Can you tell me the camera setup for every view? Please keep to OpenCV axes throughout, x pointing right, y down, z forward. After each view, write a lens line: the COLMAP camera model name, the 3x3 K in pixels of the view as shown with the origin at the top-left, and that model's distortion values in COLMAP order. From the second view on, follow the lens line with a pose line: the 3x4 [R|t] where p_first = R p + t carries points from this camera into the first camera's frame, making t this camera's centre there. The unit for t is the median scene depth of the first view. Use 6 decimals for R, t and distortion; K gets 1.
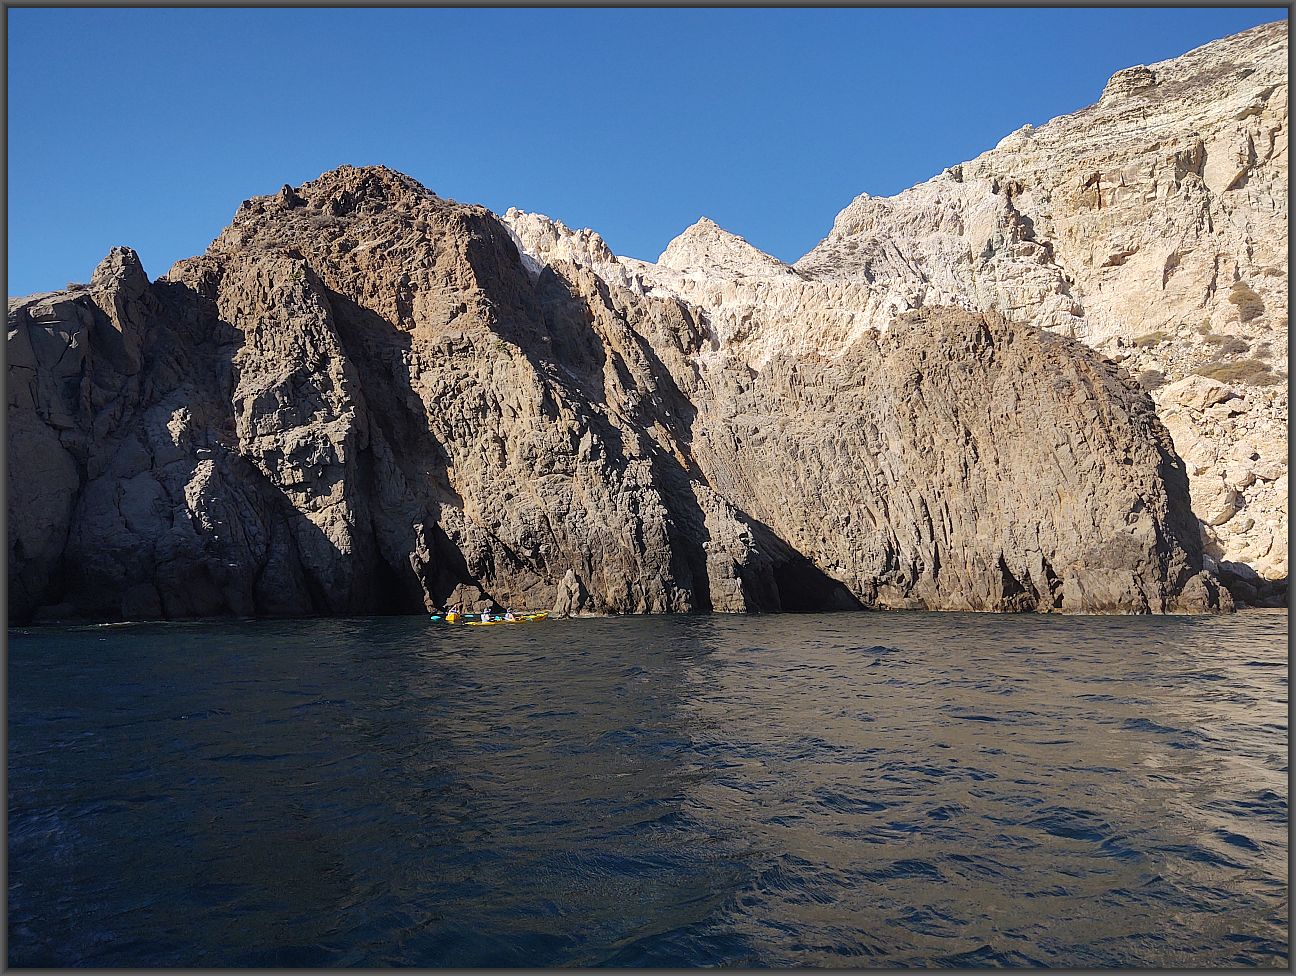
lens RADIAL K [[1020.6, 0, 648.0], [0, 1020.6, 488.0], [0, 0, 1]] dist [0.029915, -0.054953]
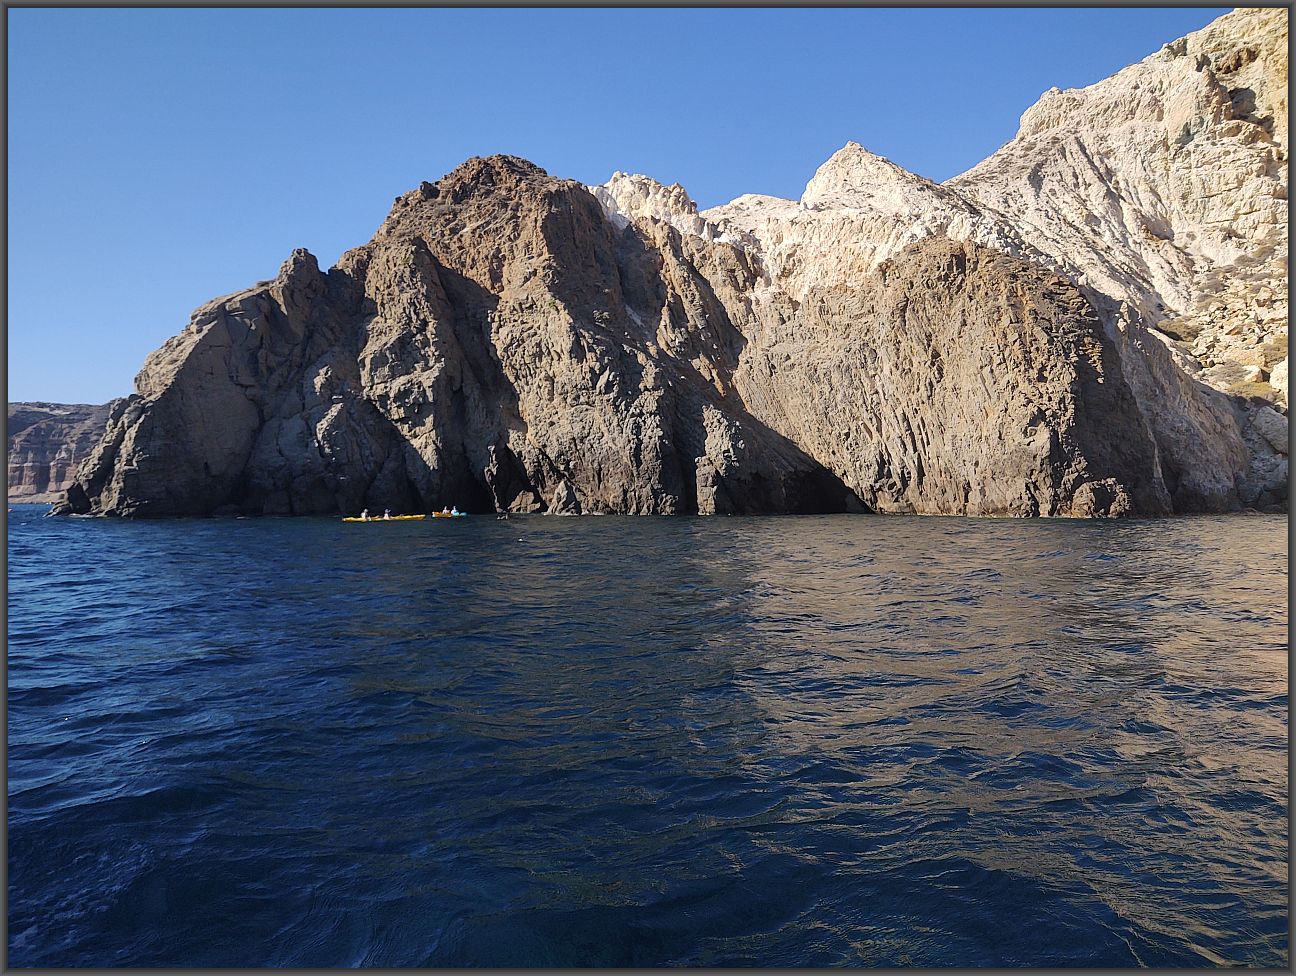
lens RADIAL K [[1020.6, 0, 648.0], [0, 1020.6, 488.0], [0, 0, 1]] dist [0.029915, -0.054953]
pose [[0.938931, -0.002027, -0.344100, 0.389630], [0.034119, 0.995603, 0.087234, -0.017403], [0.342410, -0.093647, 0.934872, -0.155572]]
